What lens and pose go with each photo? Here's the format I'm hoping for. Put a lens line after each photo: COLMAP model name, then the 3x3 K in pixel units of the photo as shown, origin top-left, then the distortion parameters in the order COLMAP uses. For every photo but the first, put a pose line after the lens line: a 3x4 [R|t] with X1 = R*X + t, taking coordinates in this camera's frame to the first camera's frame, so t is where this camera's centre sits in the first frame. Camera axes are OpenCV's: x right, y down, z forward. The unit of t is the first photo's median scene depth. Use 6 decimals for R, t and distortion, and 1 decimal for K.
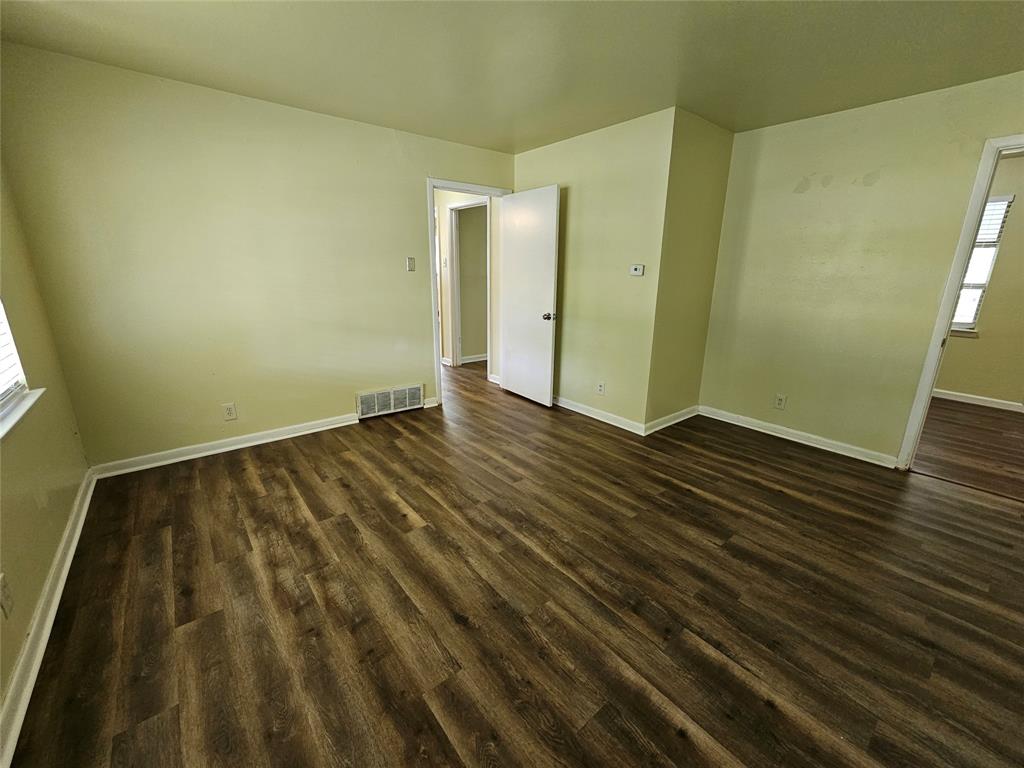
lens RADIAL K [[418.3, 0, 518.0], [0, 418.3, 381.0], [0, 0, 1]] dist [-0.000877, 0.000787]
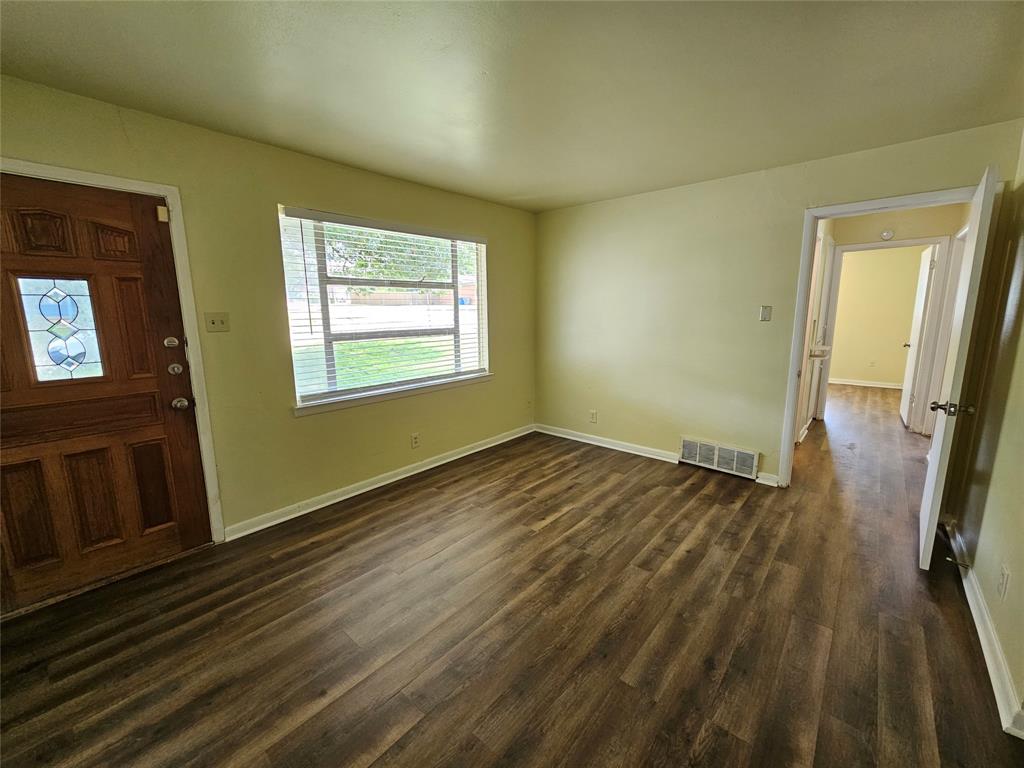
lens RADIAL K [[418.3, 0, 518.0], [0, 418.3, 381.0], [0, 0, 1]] dist [-0.000877, 0.000787]
pose [[0.172105, 0.156686, -0.972538, 0.716234], [-0.246935, 0.962609, 0.111388, -0.157190], [0.953626, 0.220983, 0.204361, 0.499775]]
